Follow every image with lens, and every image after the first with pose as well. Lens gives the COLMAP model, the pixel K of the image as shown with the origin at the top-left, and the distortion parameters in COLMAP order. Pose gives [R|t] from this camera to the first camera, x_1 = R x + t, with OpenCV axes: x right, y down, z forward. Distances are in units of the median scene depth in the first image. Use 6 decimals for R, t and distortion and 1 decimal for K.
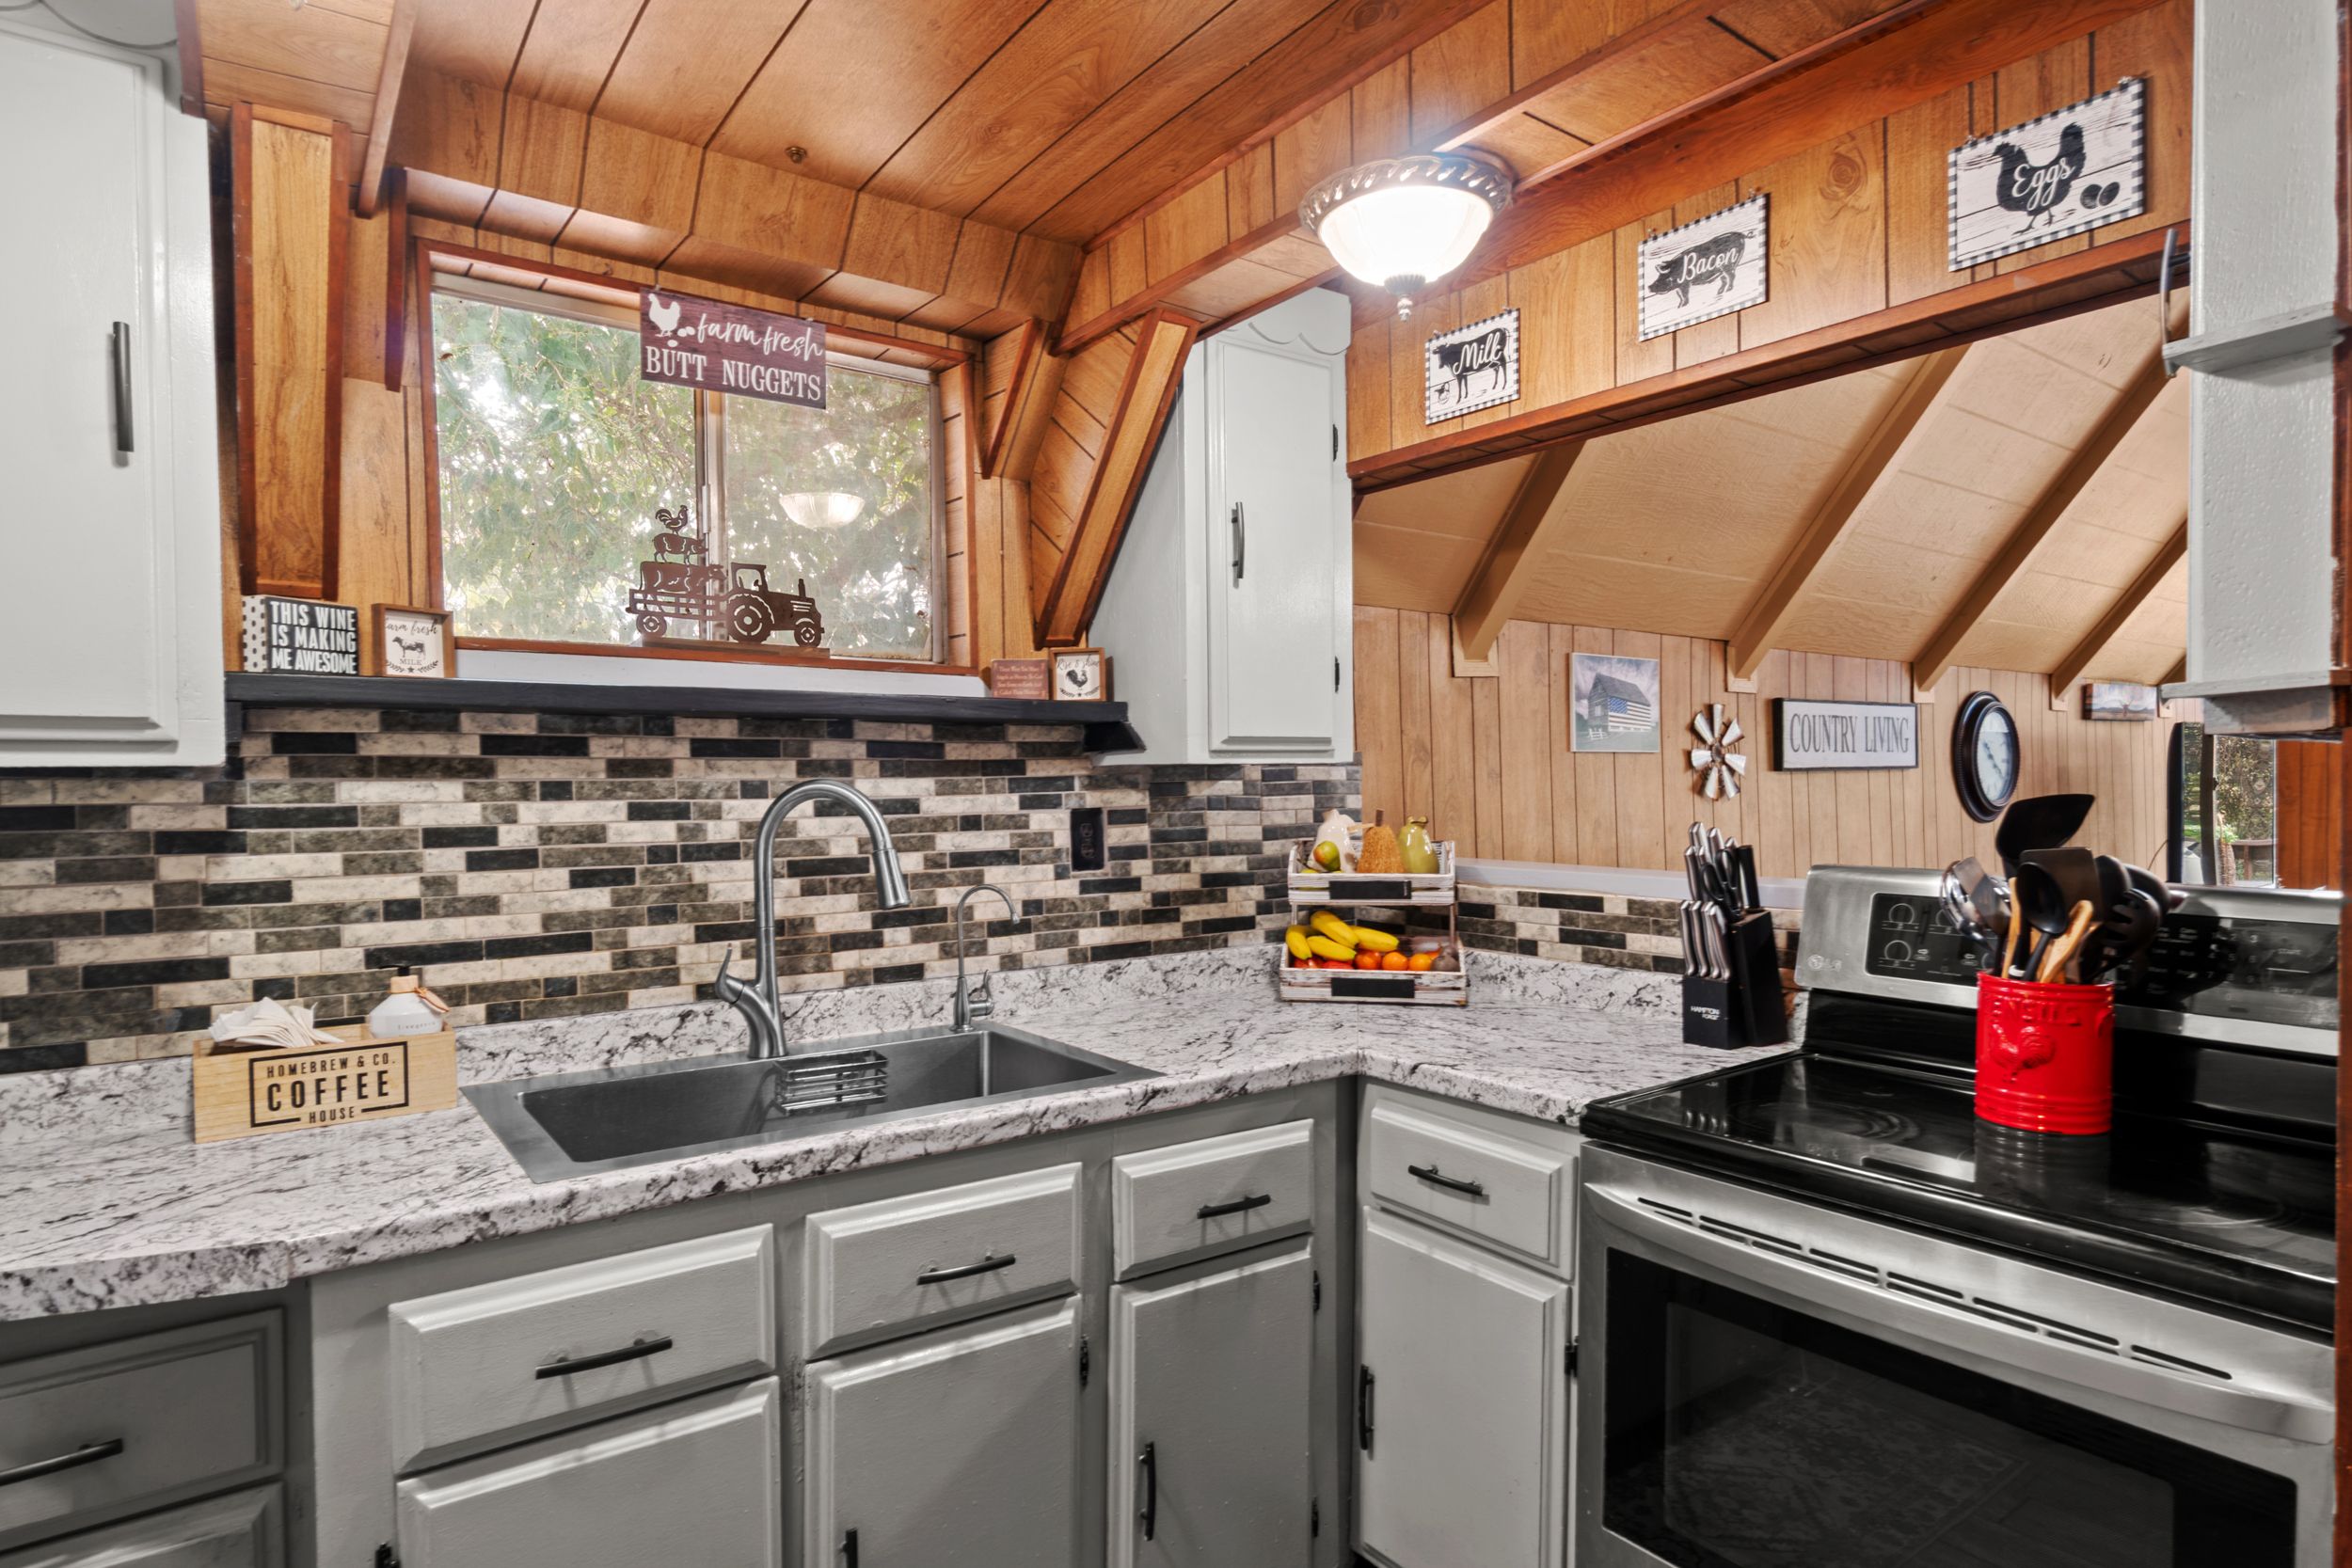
lens RADIAL K [[1273.2, 0, 1155.9], [0, 1273.2, 789.0], [0, 0, 1]] dist [0.000789, -0.000019]
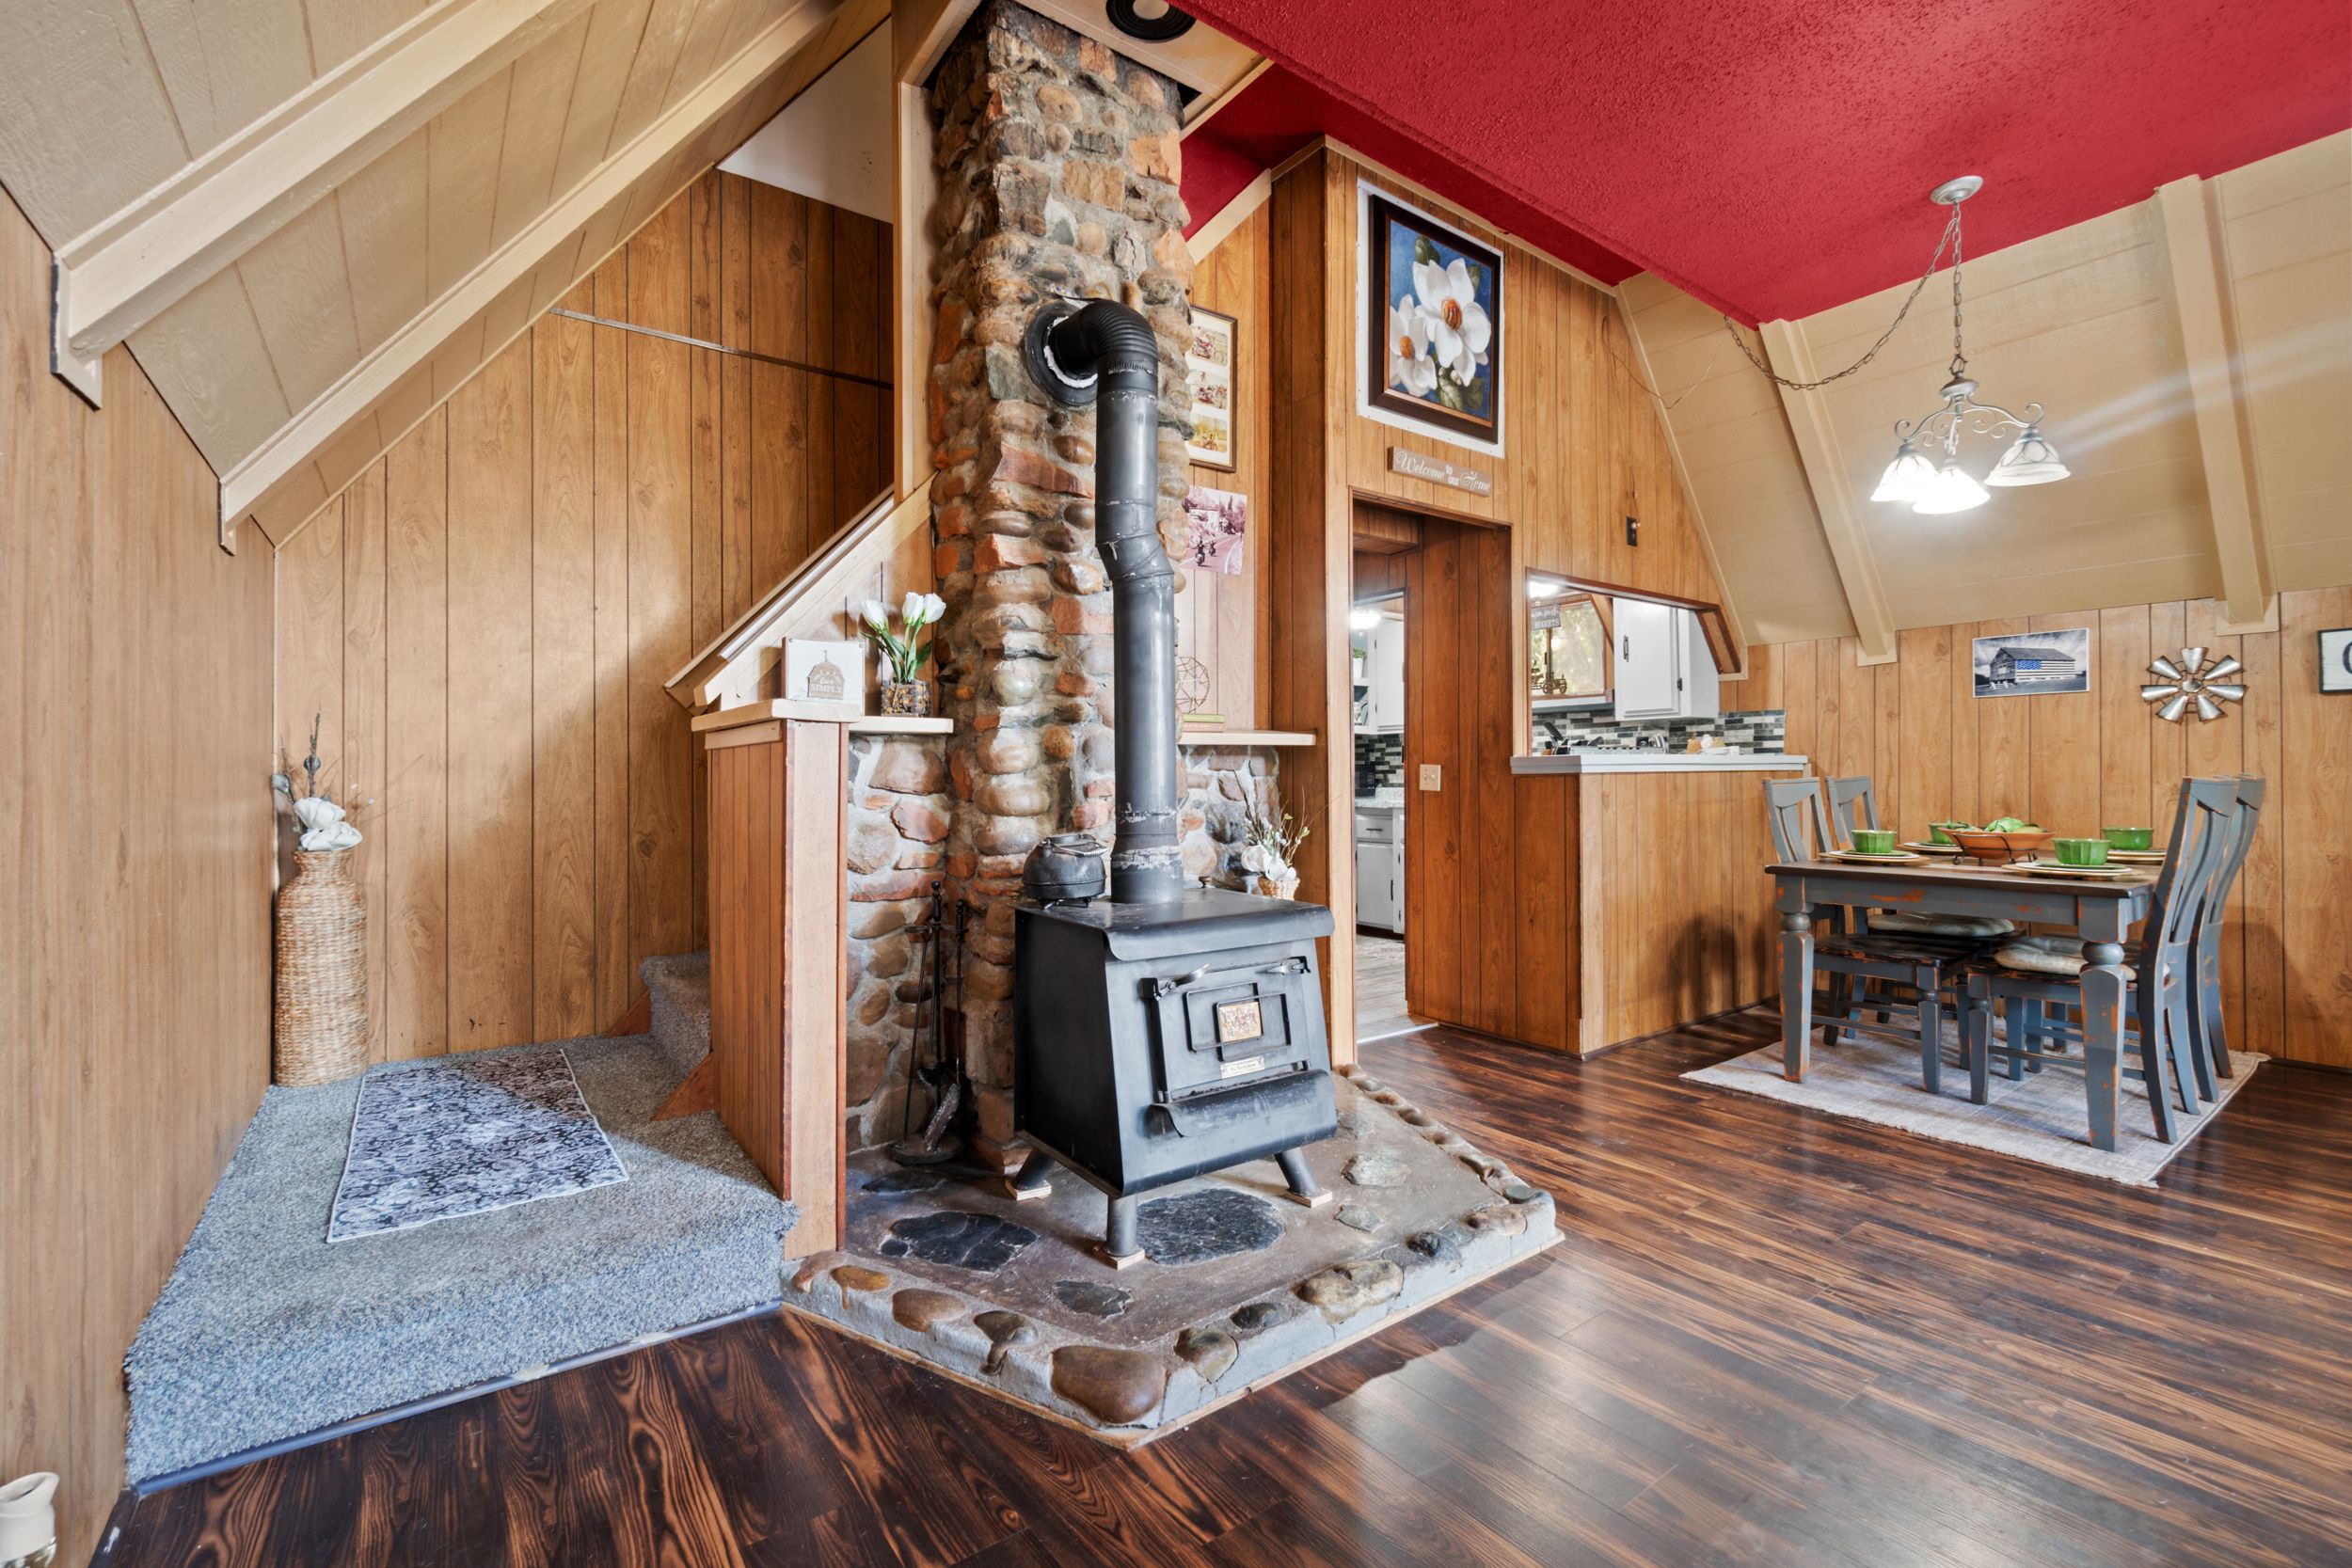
lens RADIAL K [[1021.3, 0, 1180.8], [0, 1021.3, 768.6], [0, 0, 1]] dist [0.002626, 0.000983]
pose [[0.018162, -0.004416, -0.999825, 2.752843], [-0.003238, 0.999985, -0.004475, 0.123345], [0.999830, 0.003319, 0.018148, -0.120120]]
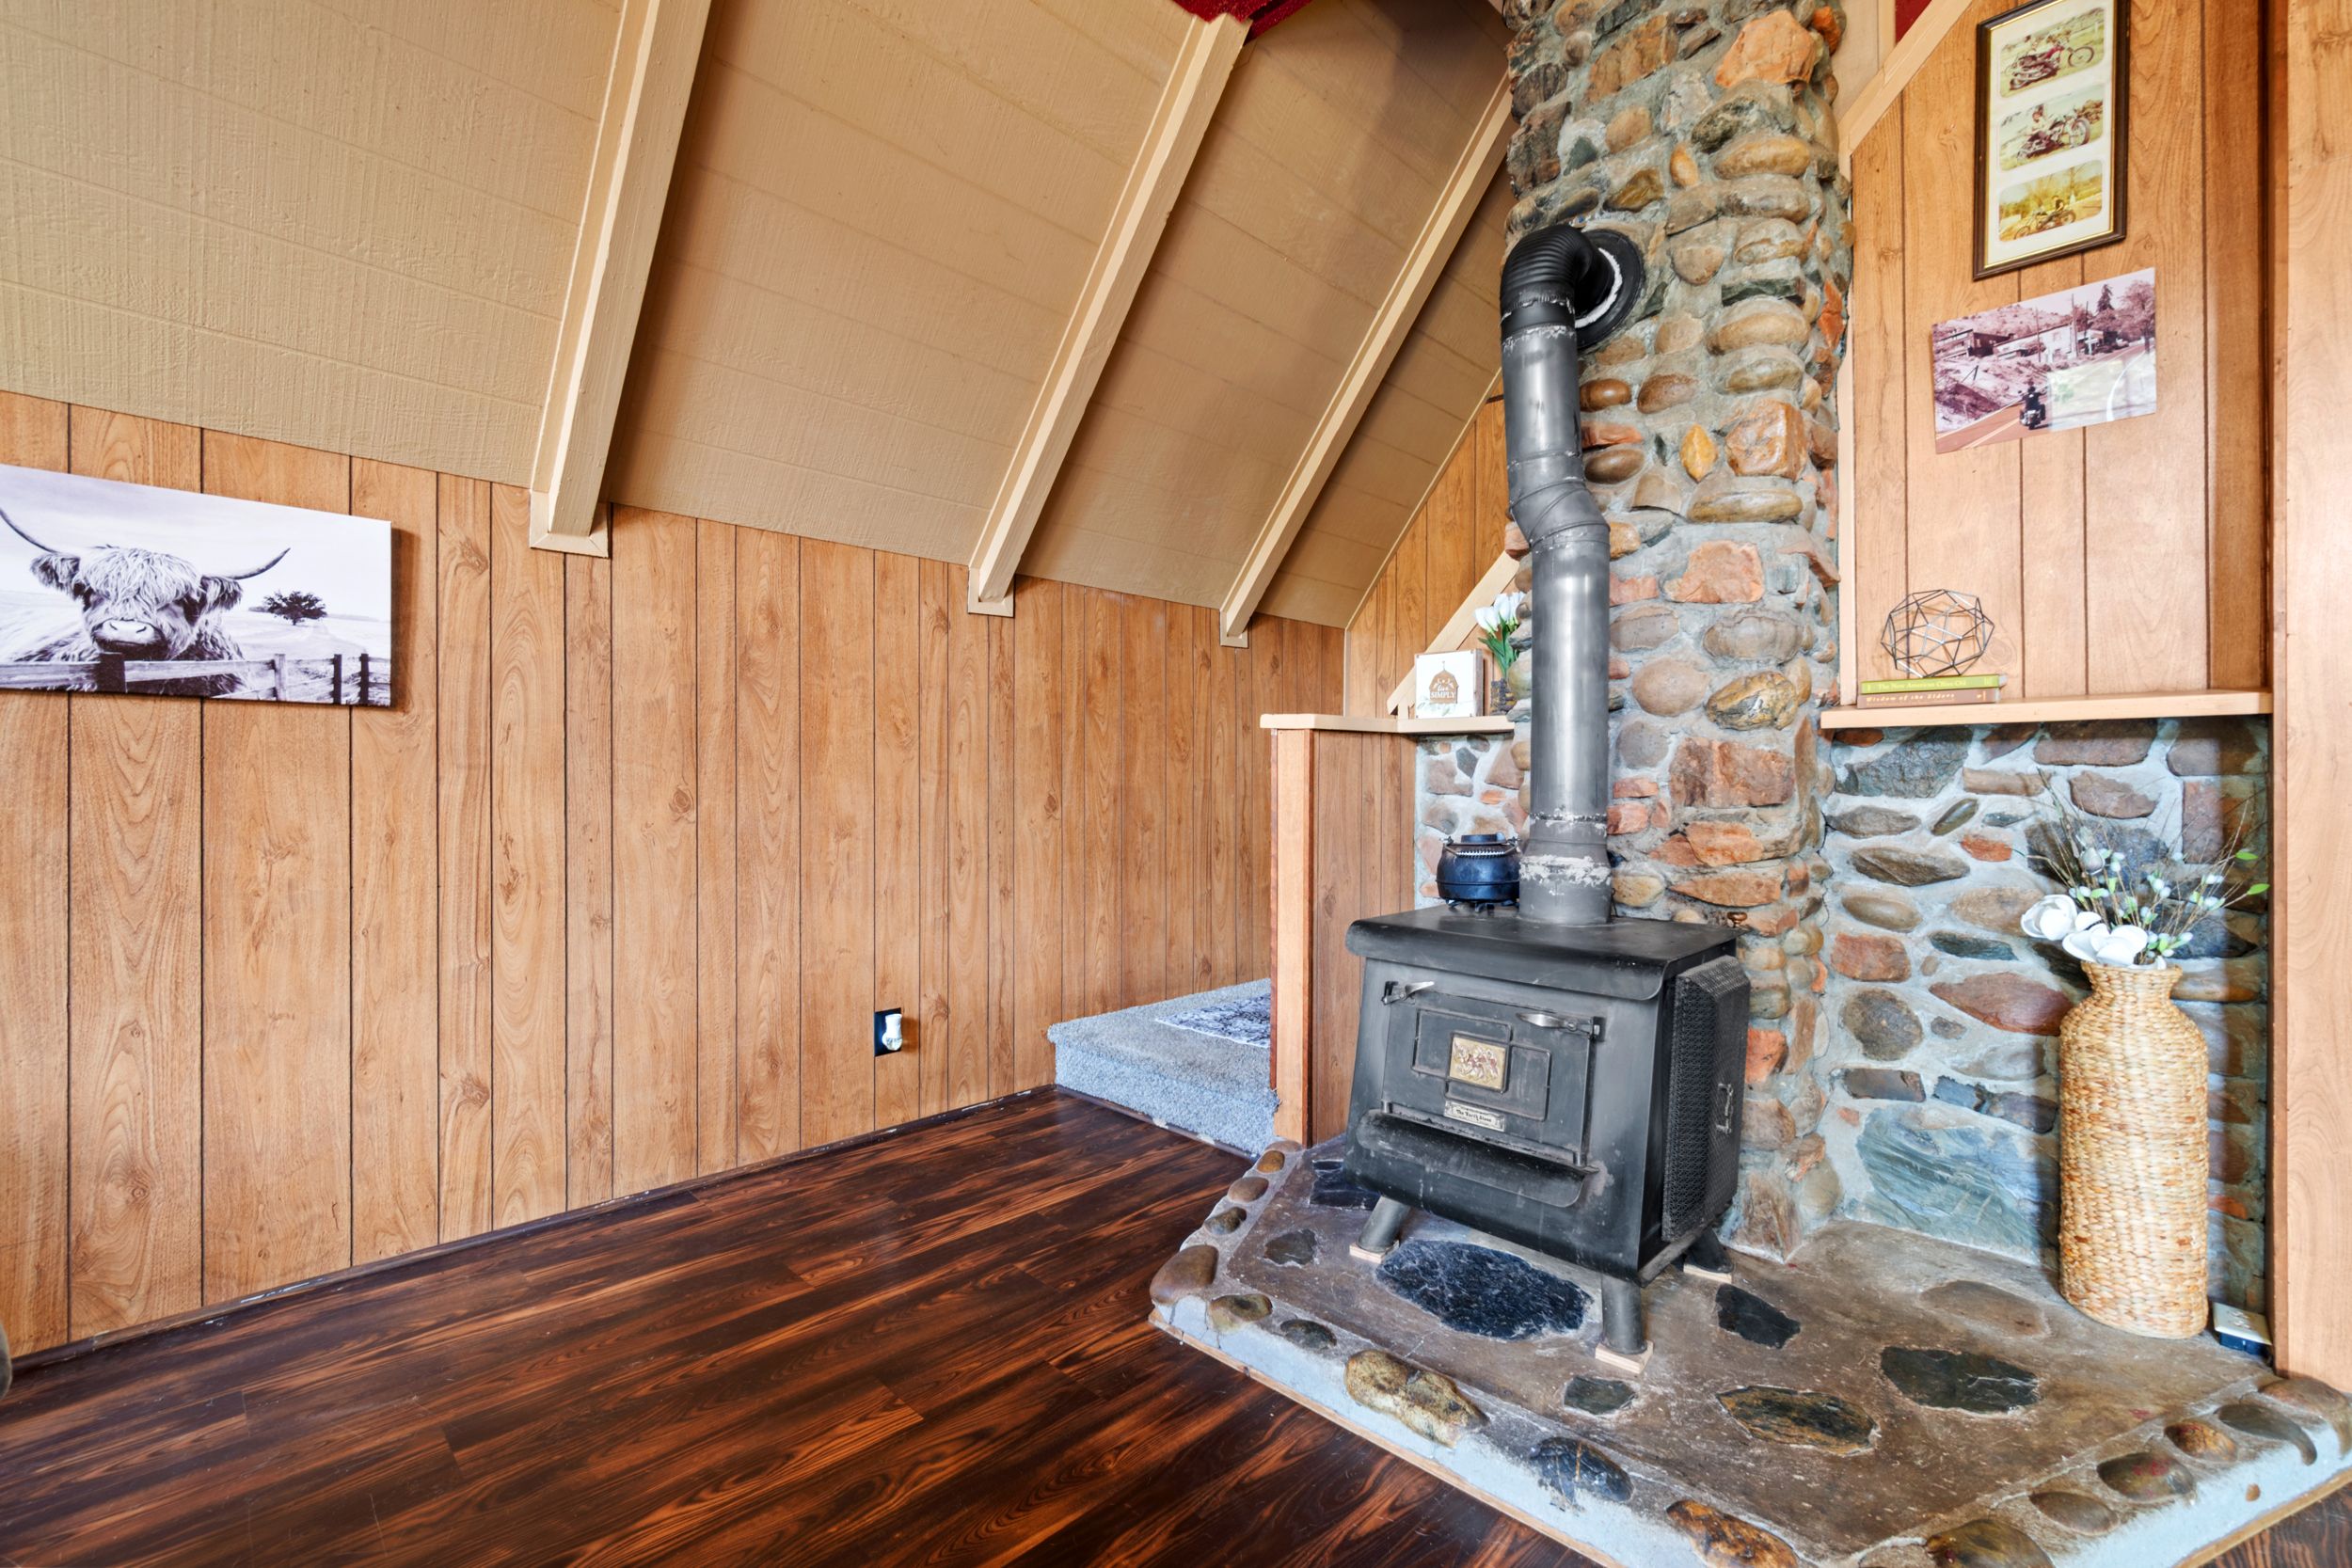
lens RADIAL K [[1040.0, 0, 1176.0], [0, 1040.0, 784.0], [0, 0, 1]] dist [-0.001678, -0.000071]
pose [[-0.986202, -0.000780, -0.165542, 2.068865], [-0.003111, 0.999900, 0.013823, 0.125789], [0.165515, 0.014148, -0.986106, 0.862984]]
